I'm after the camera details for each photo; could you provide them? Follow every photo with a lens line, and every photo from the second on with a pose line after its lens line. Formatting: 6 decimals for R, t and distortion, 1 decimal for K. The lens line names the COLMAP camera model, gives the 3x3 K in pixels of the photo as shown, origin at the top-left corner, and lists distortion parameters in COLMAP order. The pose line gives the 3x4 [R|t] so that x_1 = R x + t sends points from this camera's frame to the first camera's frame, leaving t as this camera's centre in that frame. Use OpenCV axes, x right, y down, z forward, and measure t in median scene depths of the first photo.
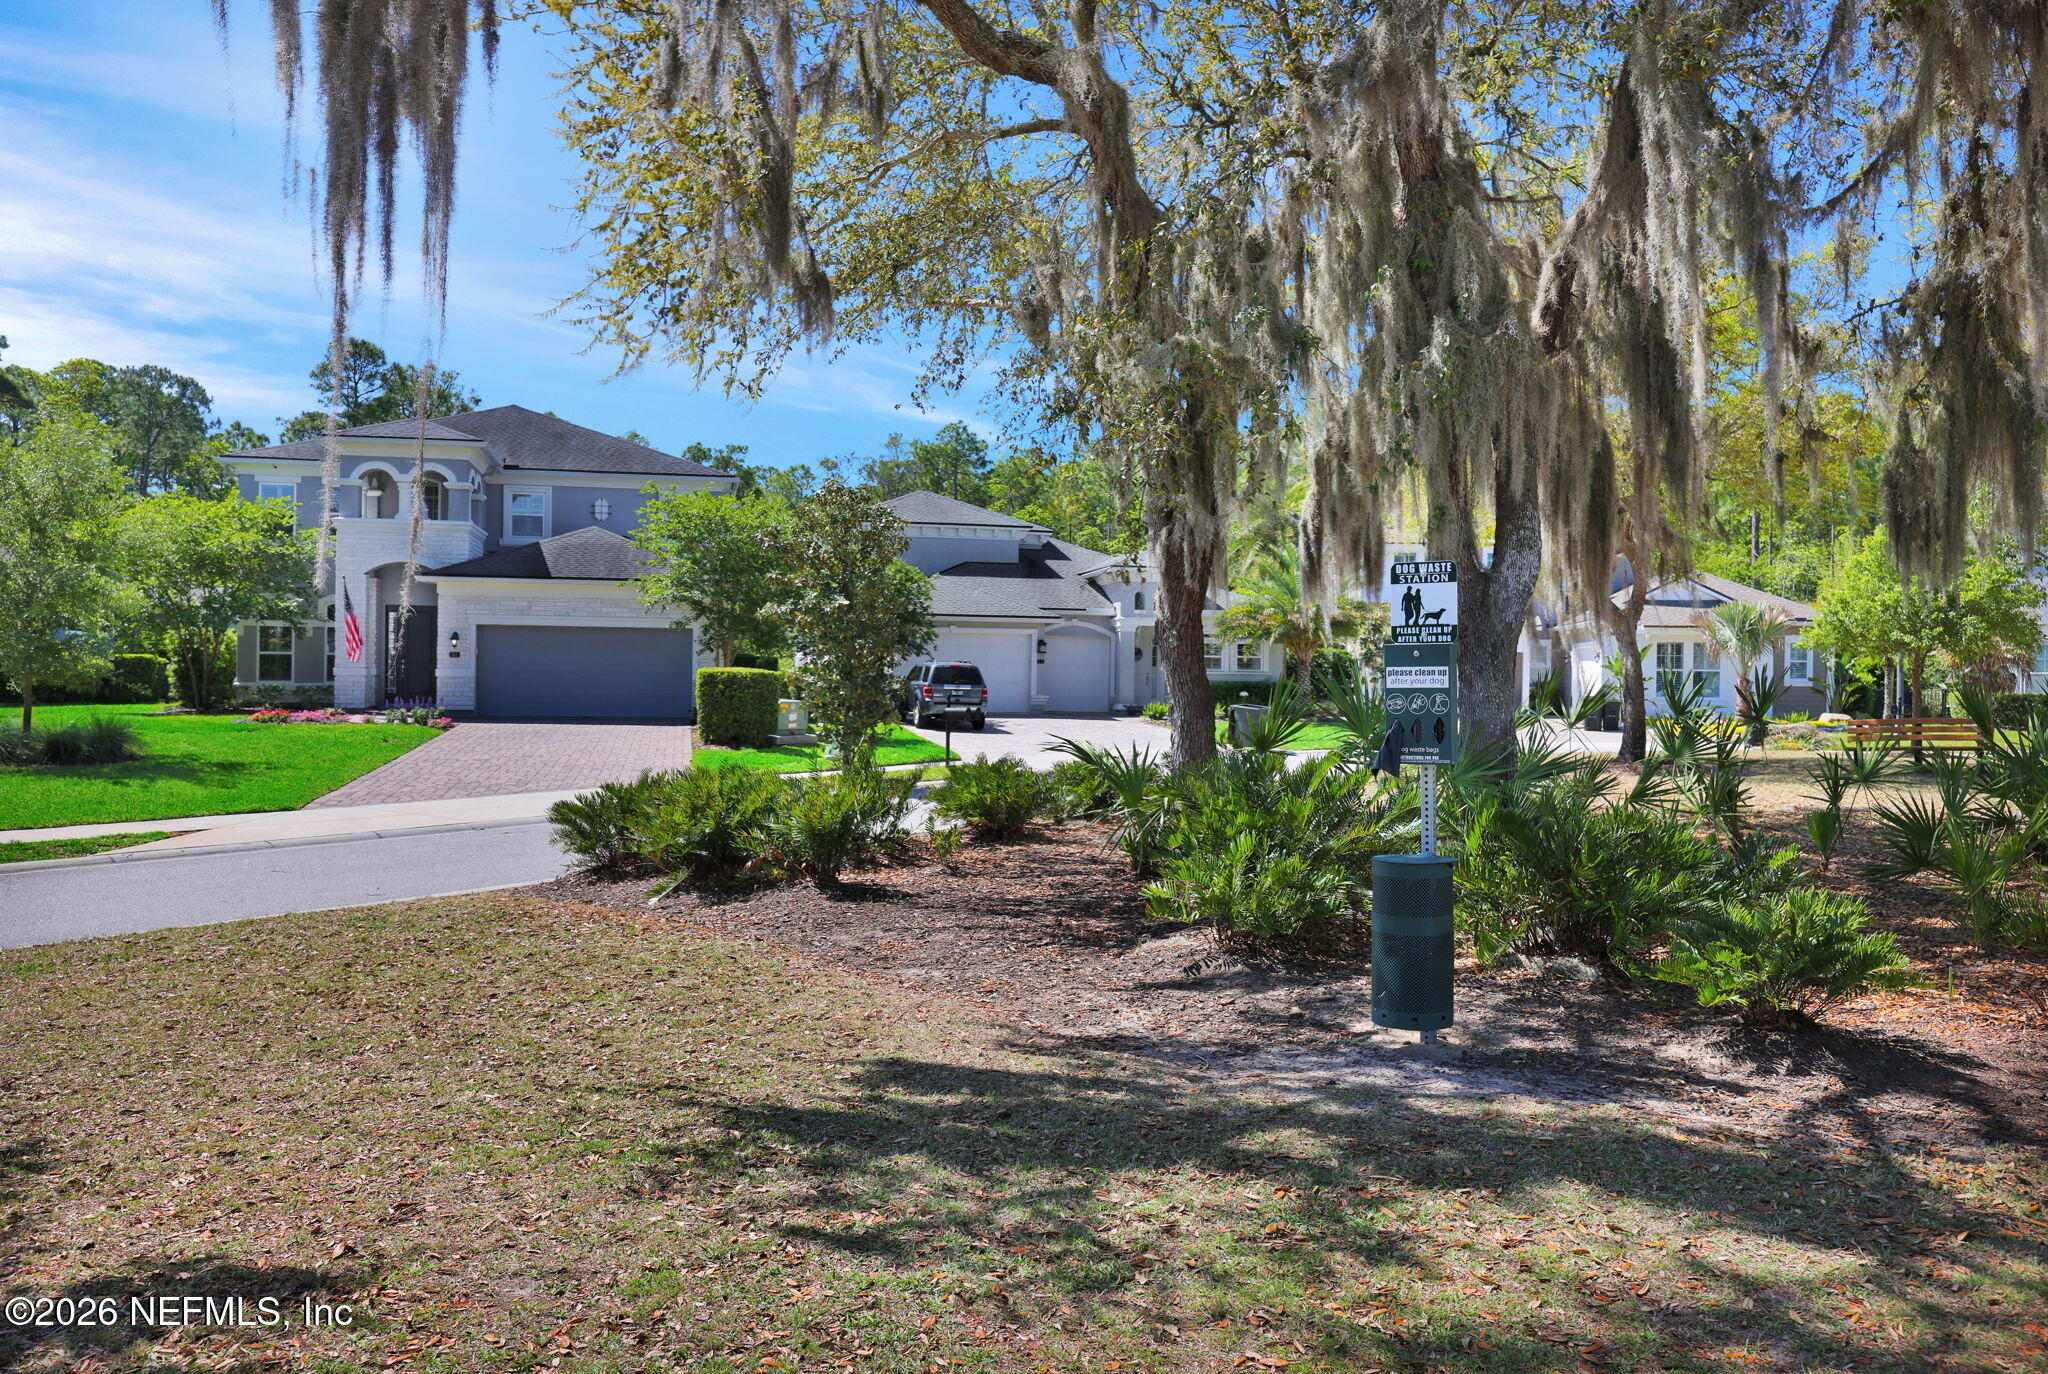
lens RADIAL K [[1595.9, 0, 1017.5], [0, 1595.9, 682.4], [0, 0, 1]] dist [0.005434, 0.006015]
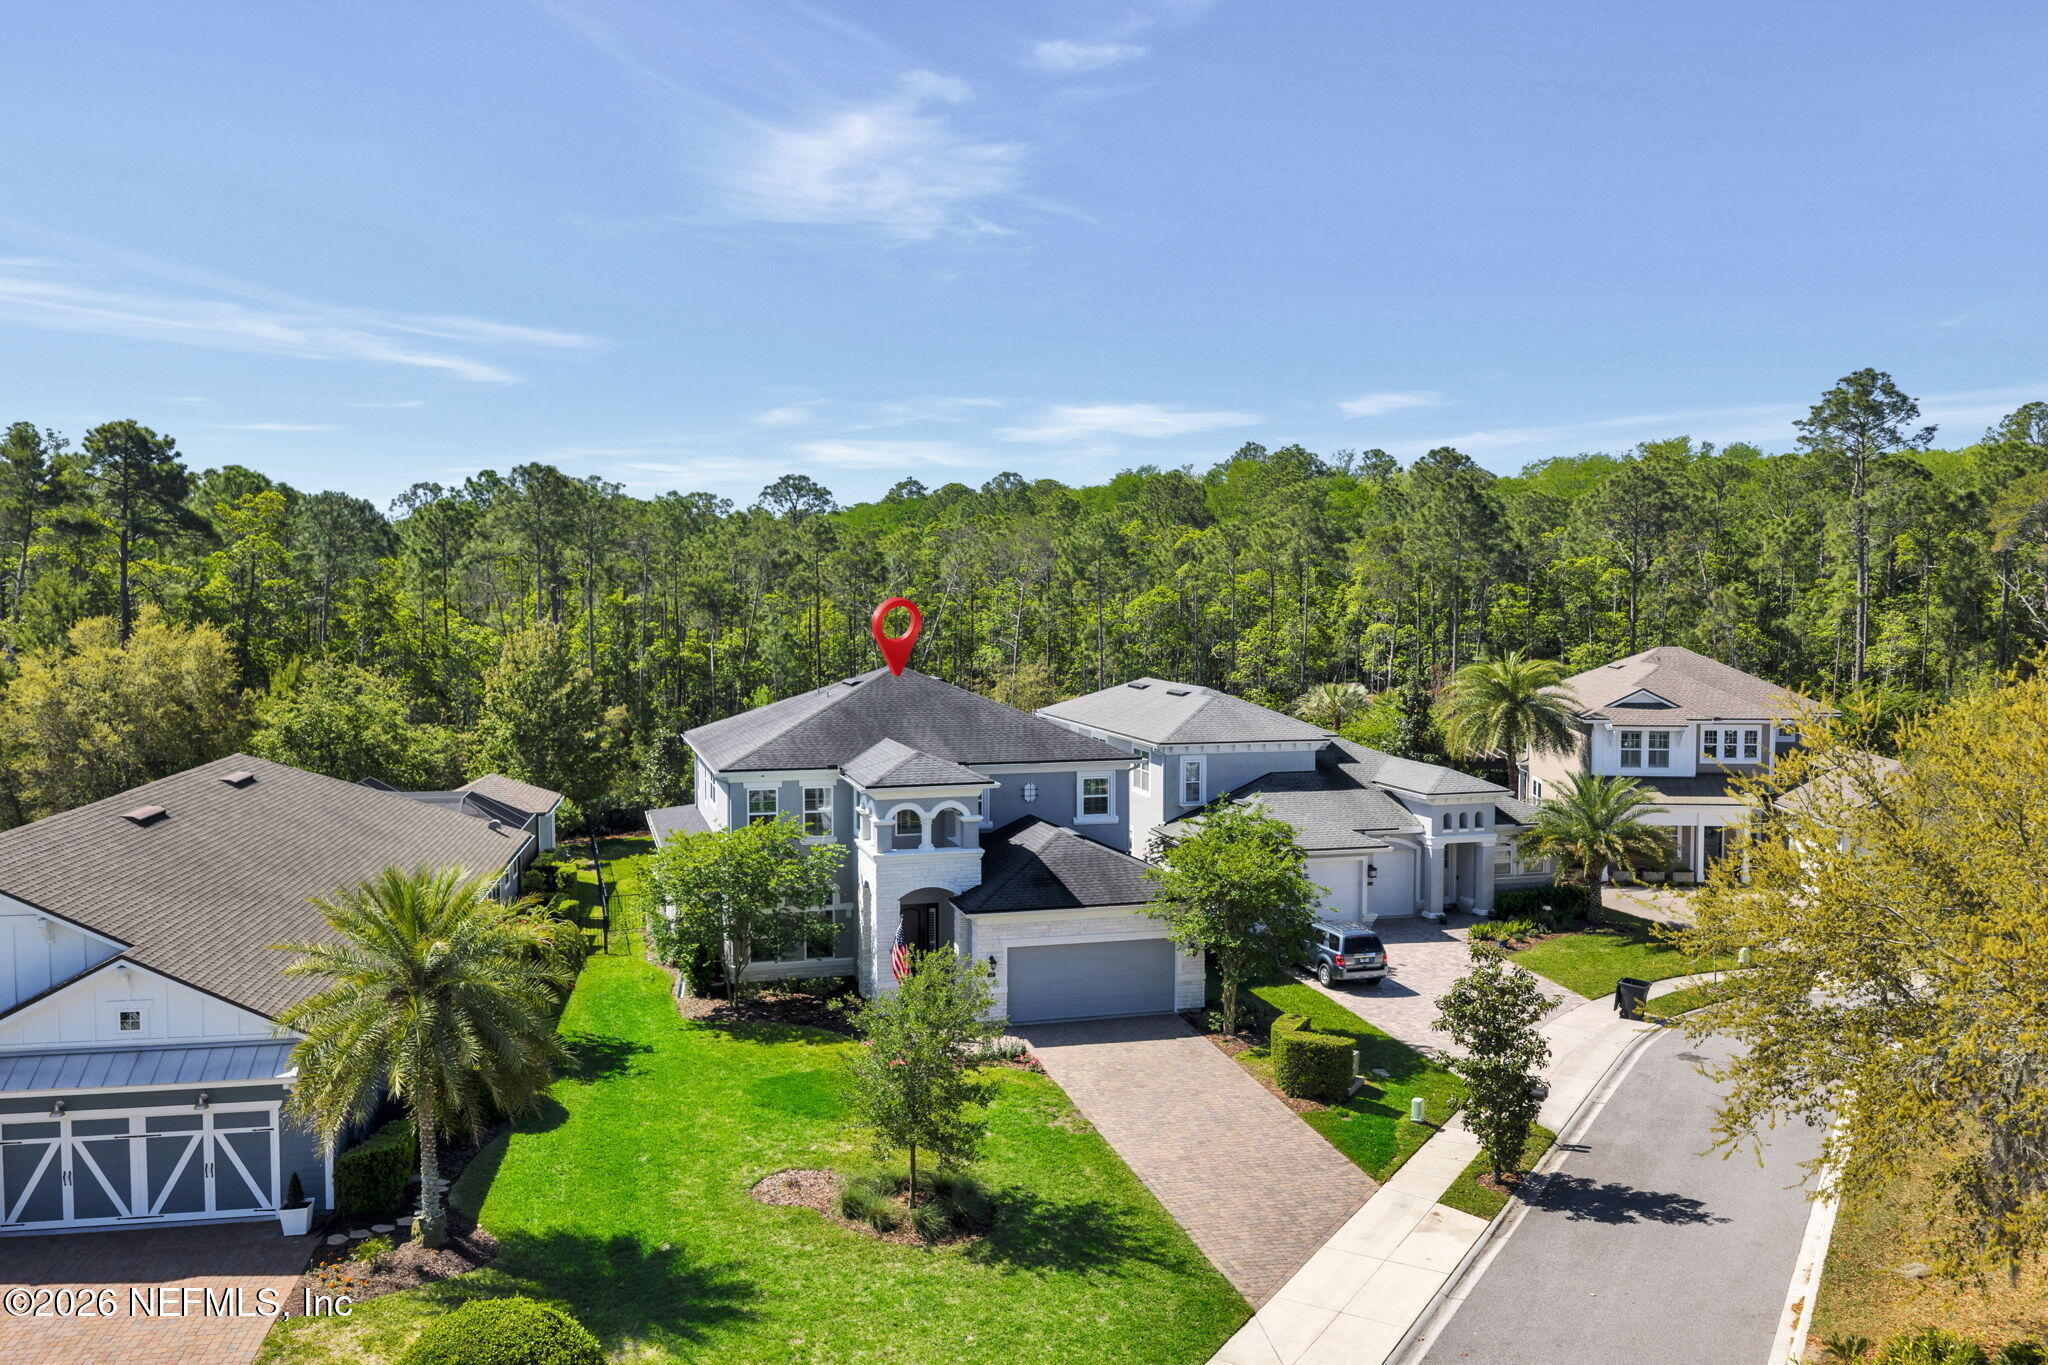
lens RADIAL K [[1696.0, 0, 1026.2], [0, 1696.0, 689.9], [0, 0, 1]] dist [0.023518, -0.027613]
pose [[0.997950, -0.019620, 0.060914, -0.347130], [0.015991, 0.998100, 0.059504, -0.261506], [-0.061965, -0.058408, 0.996368, -0.201532]]
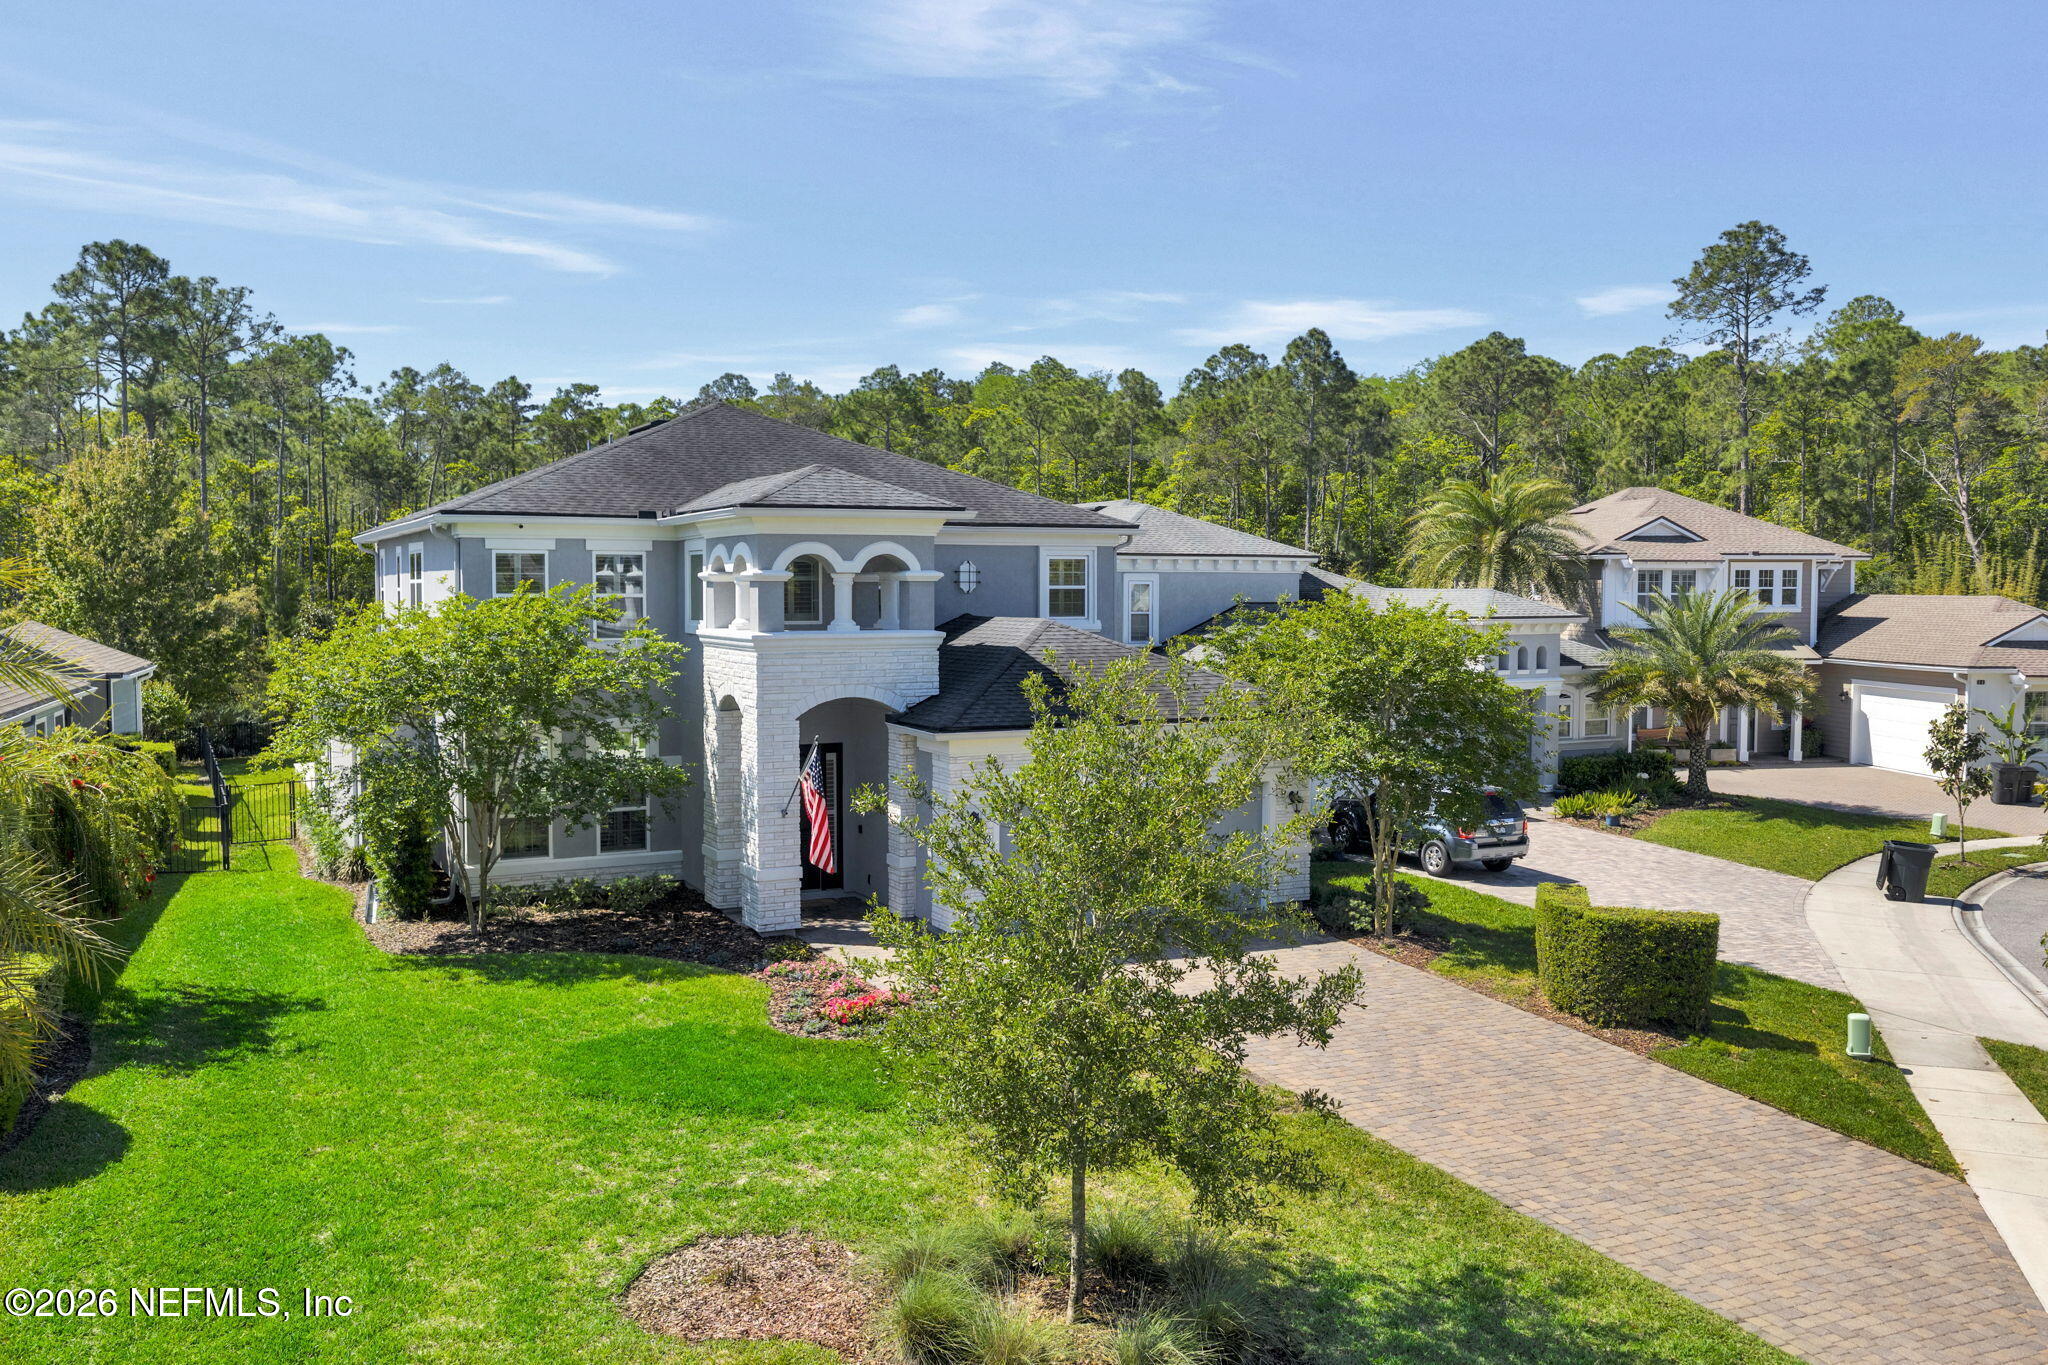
lens RADIAL K [[1696.0, 0, 1029.2], [0, 1696.0, 681.9], [0, 0, 1]] dist [0.023518, -0.027613]
pose [[0.966640, -0.027090, 0.254703, -0.438964], [0.013609, 0.998419, 0.054542, -0.106119], [-0.255778, -0.049256, 0.965480, 0.288116]]
